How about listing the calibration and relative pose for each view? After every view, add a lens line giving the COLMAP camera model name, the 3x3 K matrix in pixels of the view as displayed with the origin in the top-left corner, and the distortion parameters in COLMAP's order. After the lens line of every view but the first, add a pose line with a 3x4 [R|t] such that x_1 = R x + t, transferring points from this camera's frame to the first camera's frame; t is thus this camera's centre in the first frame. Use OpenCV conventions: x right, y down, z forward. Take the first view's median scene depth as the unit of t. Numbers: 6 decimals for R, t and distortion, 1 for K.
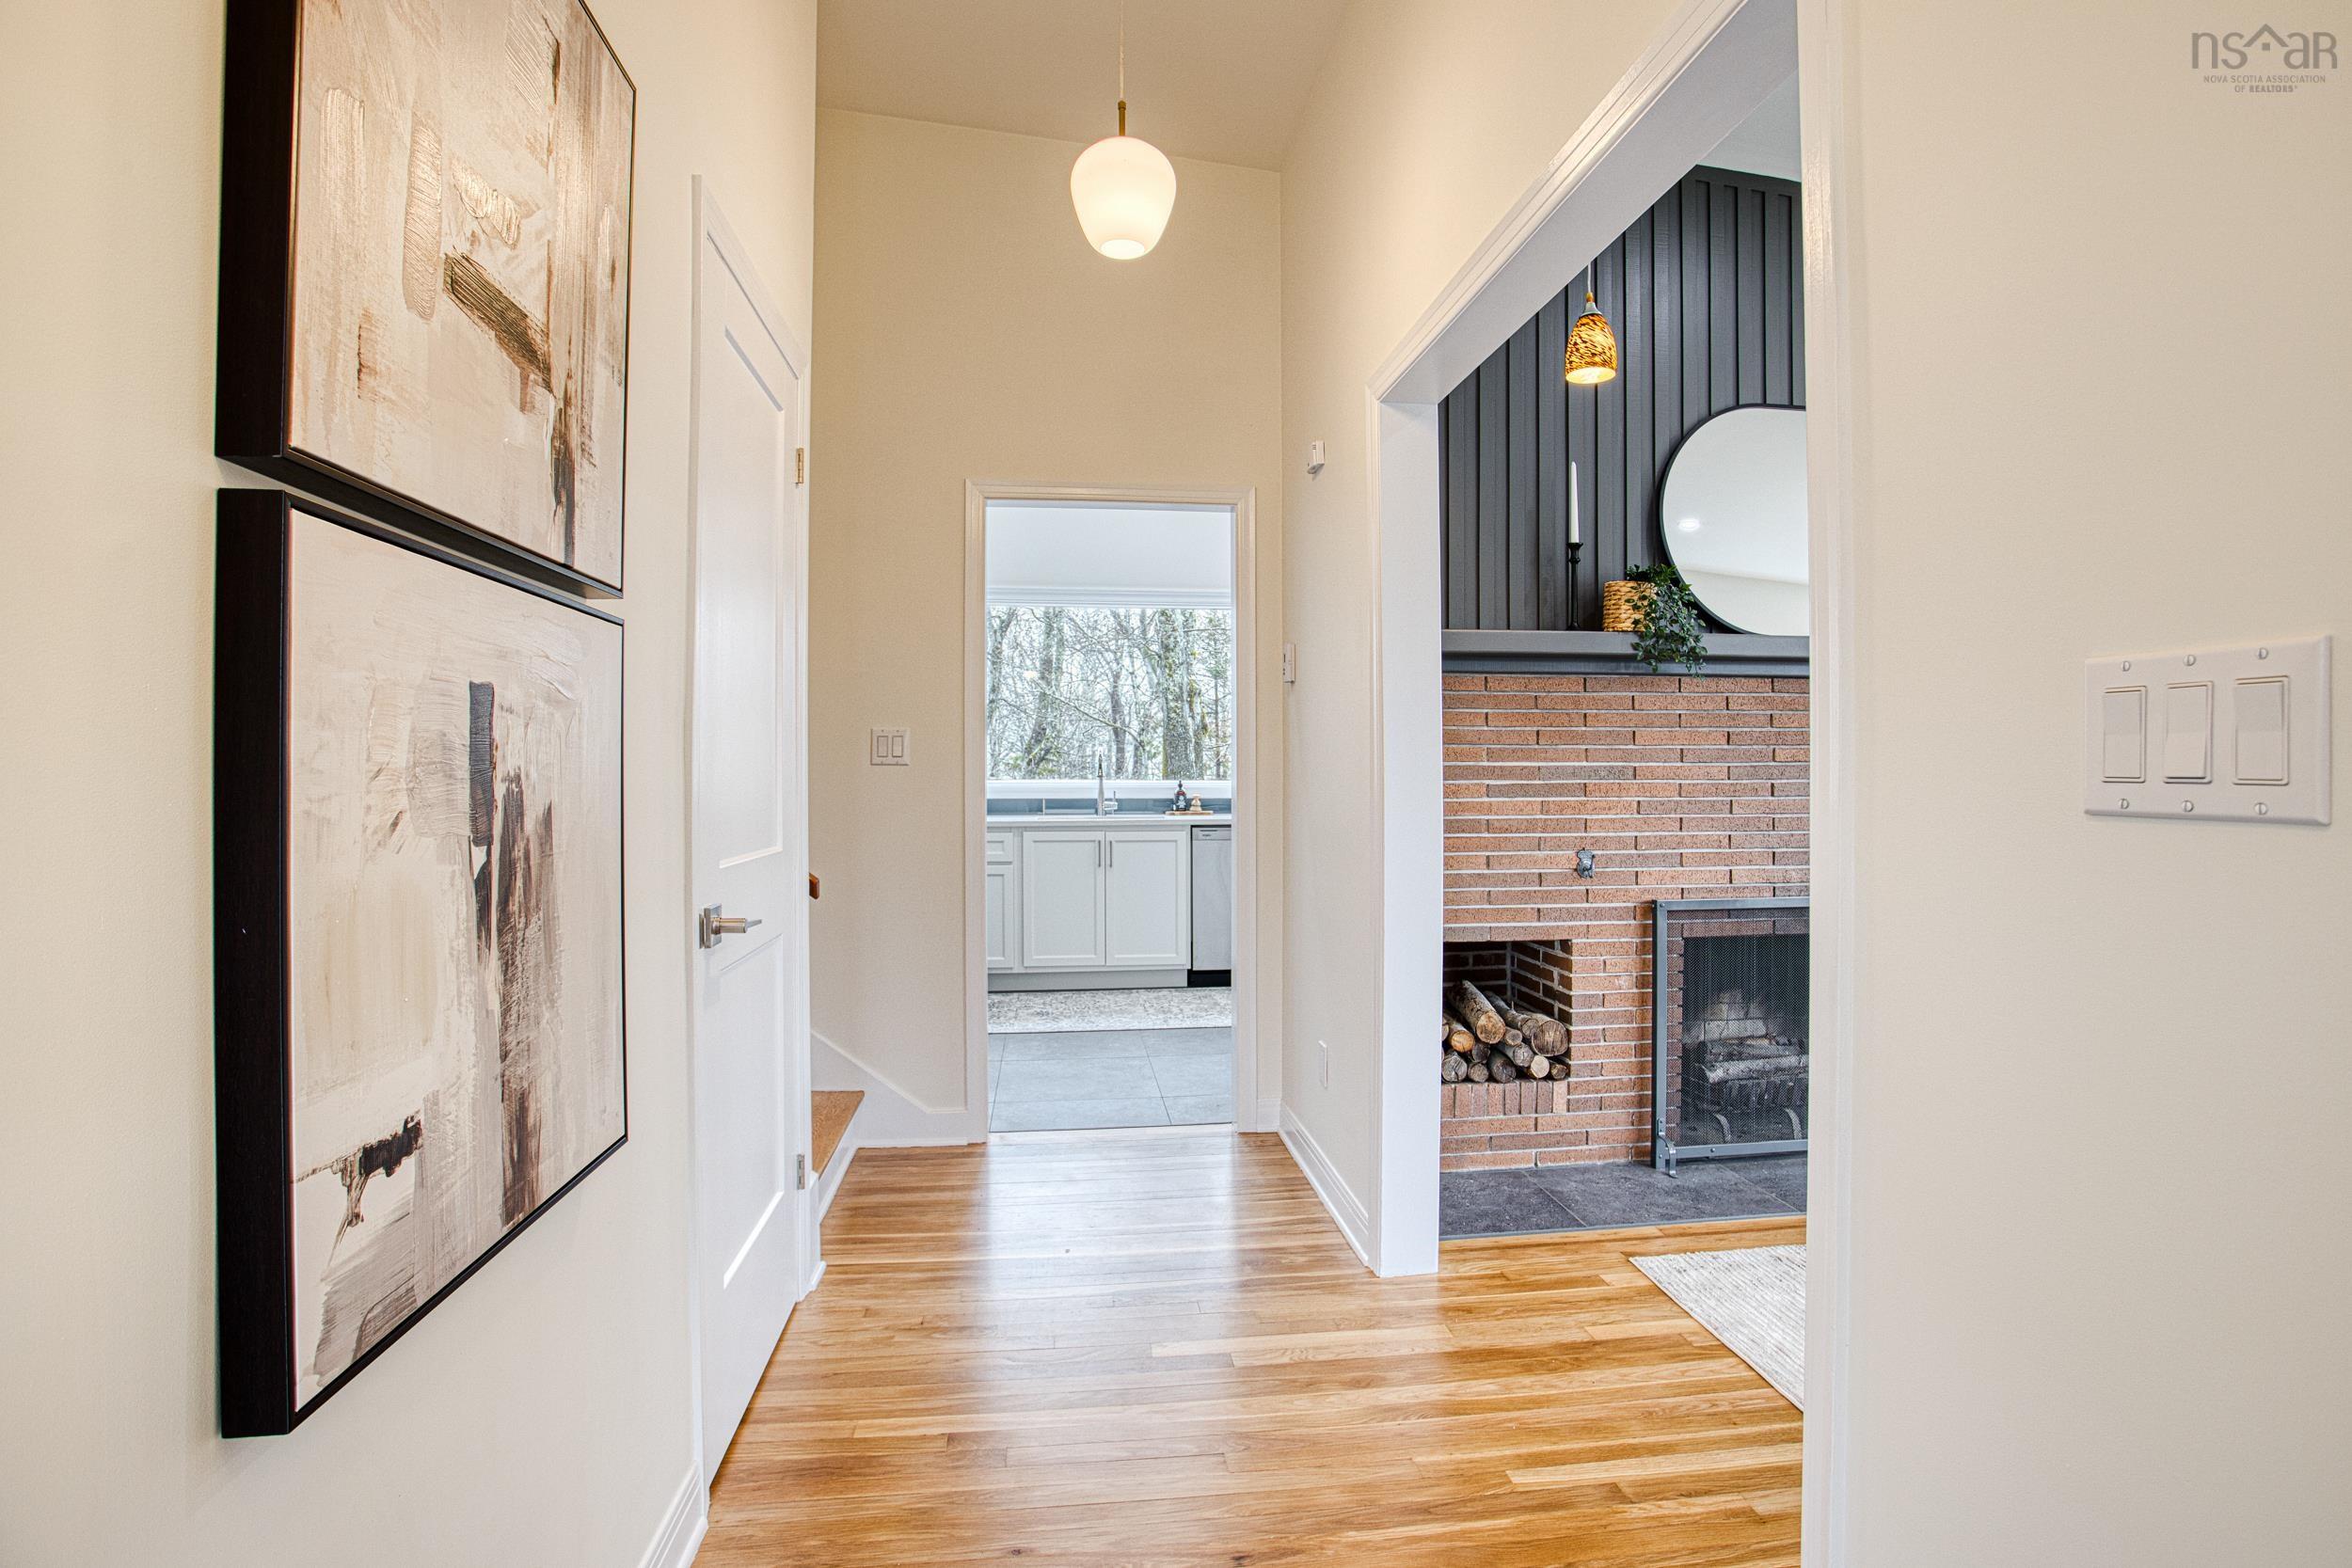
lens RADIAL K [[1147.9, 0, 1176.4], [0, 1147.9, 791.8], [0, 0, 1]] dist [-0.041803, 0.010157]
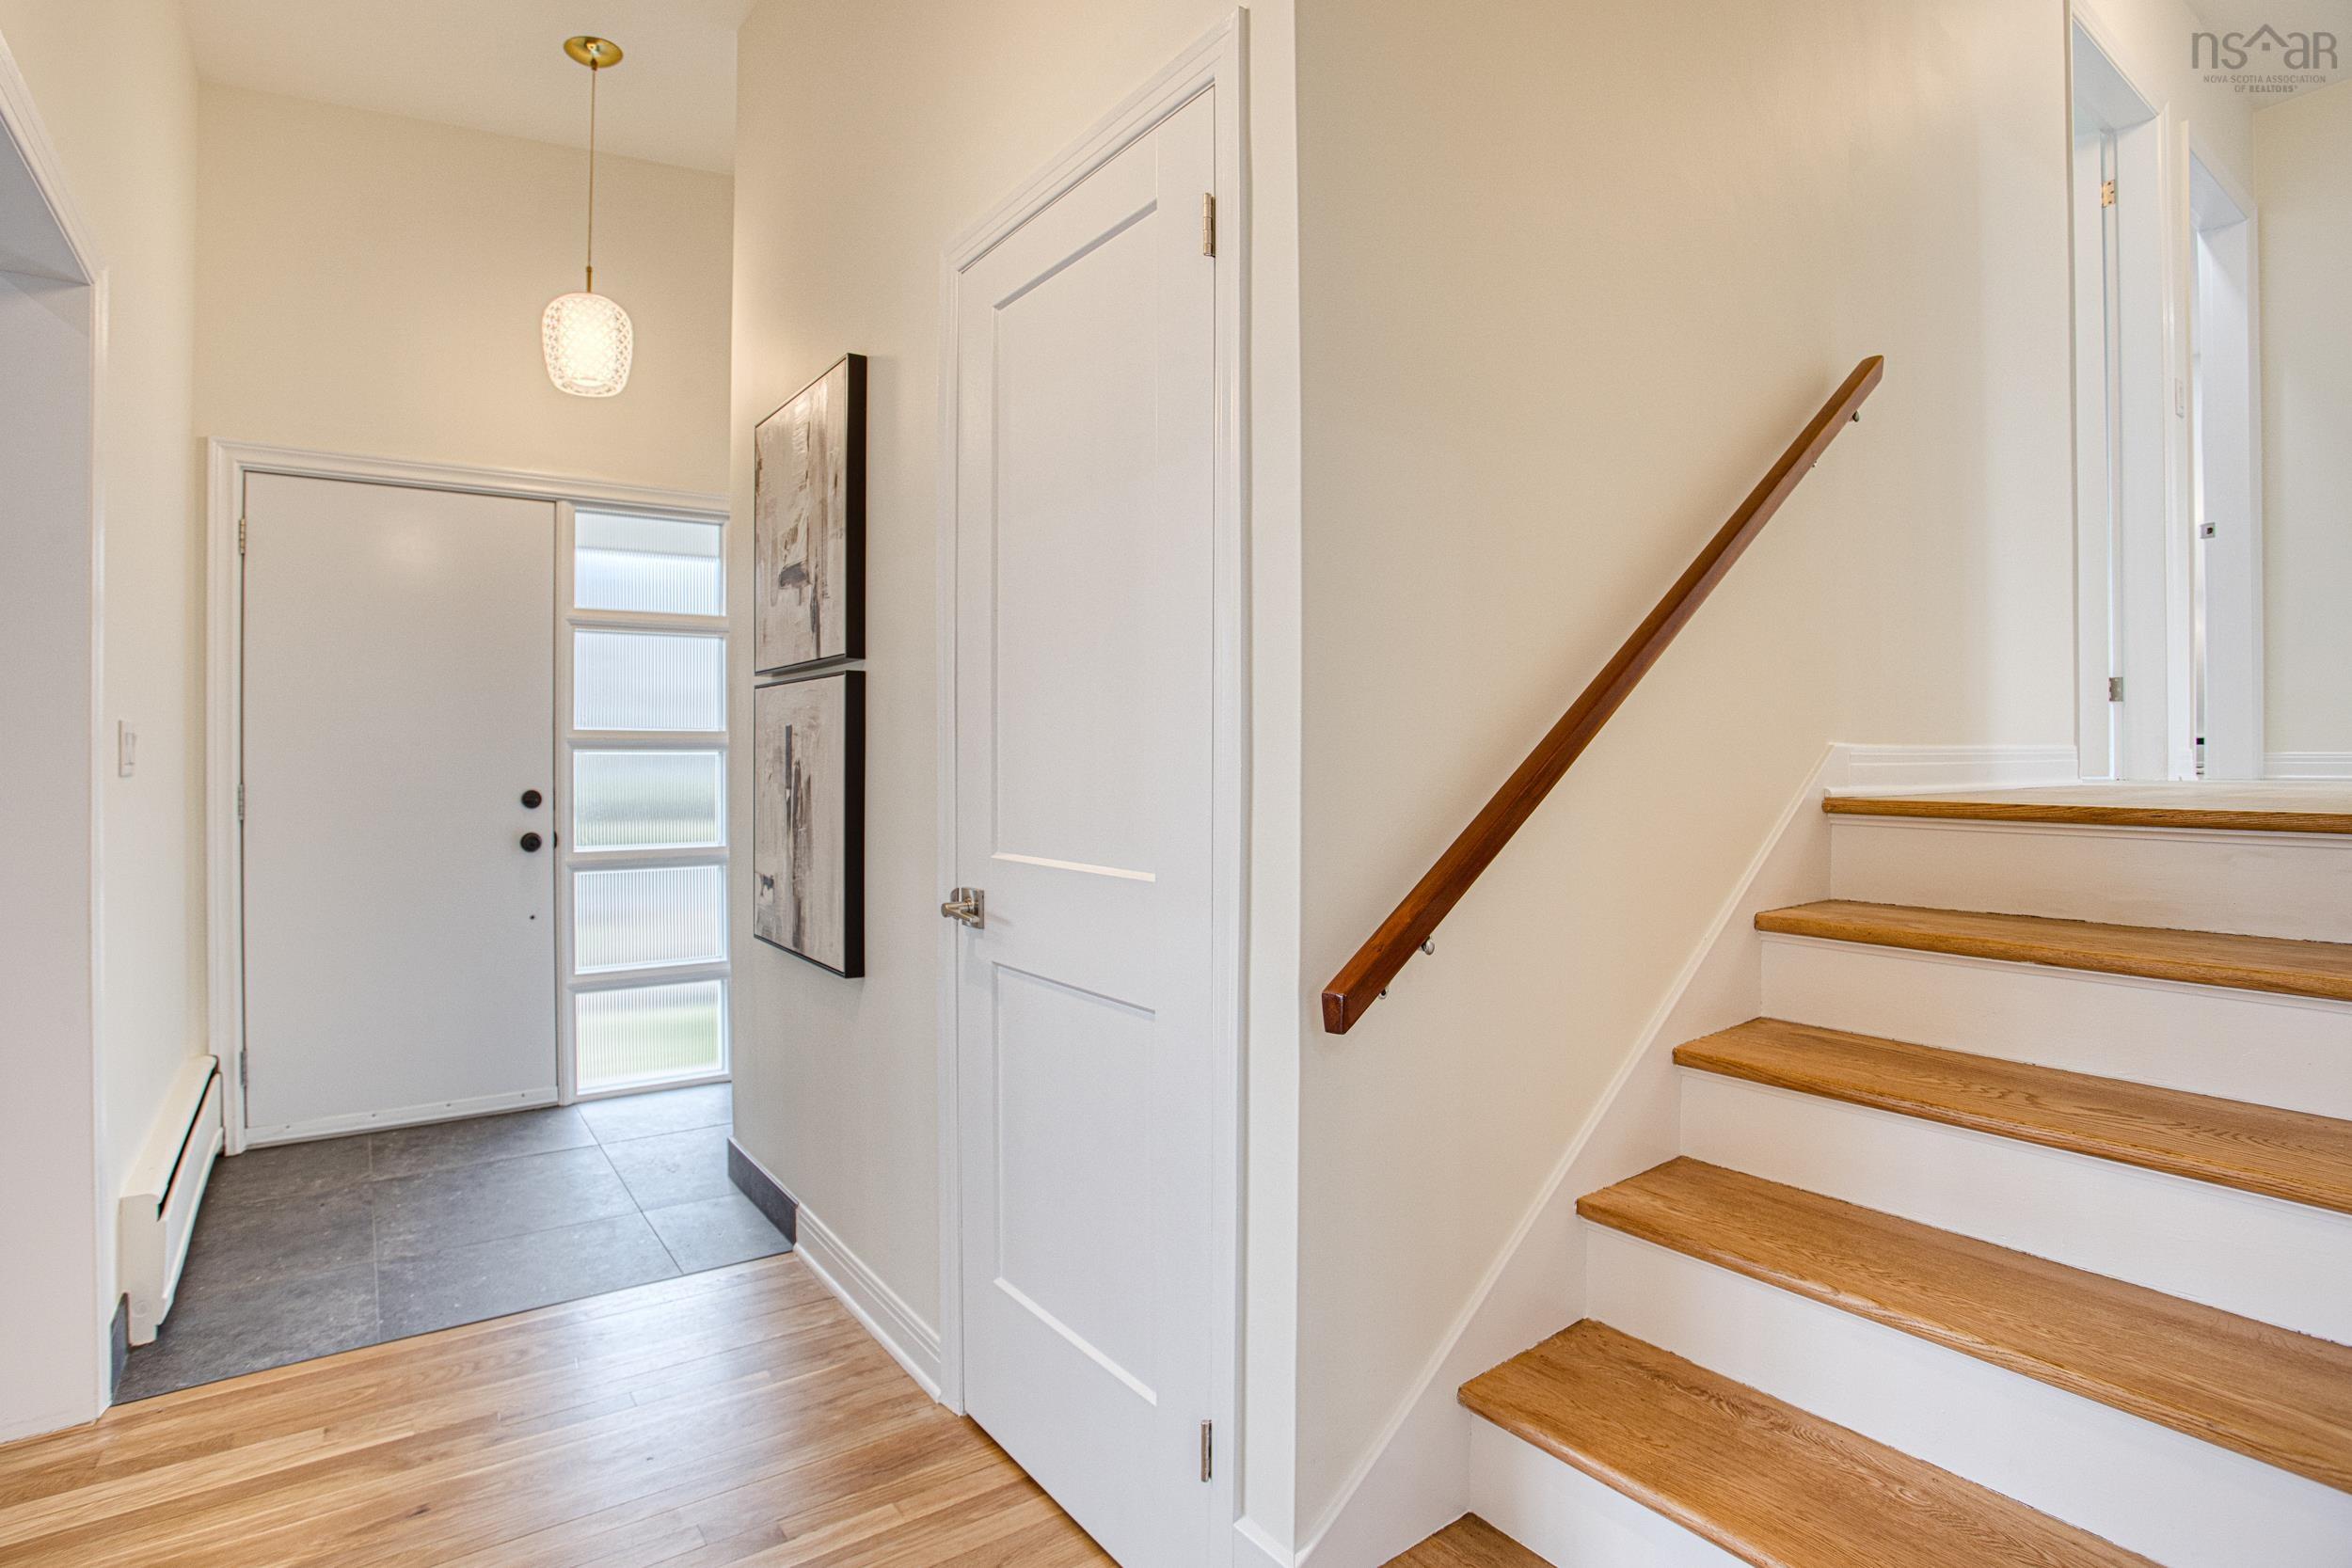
lens RADIAL K [[1240.2, 0, 1173.4], [0, 1240.2, 766.8], [0, 0, 1]] dist [-0.029850, -0.000579]
pose [[-0.877312, 0.005276, -0.479892, -0.034099], [-0.006438, 0.999720, 0.022761, -0.066743], [0.479878, 0.023058, -0.877032, 3.576015]]
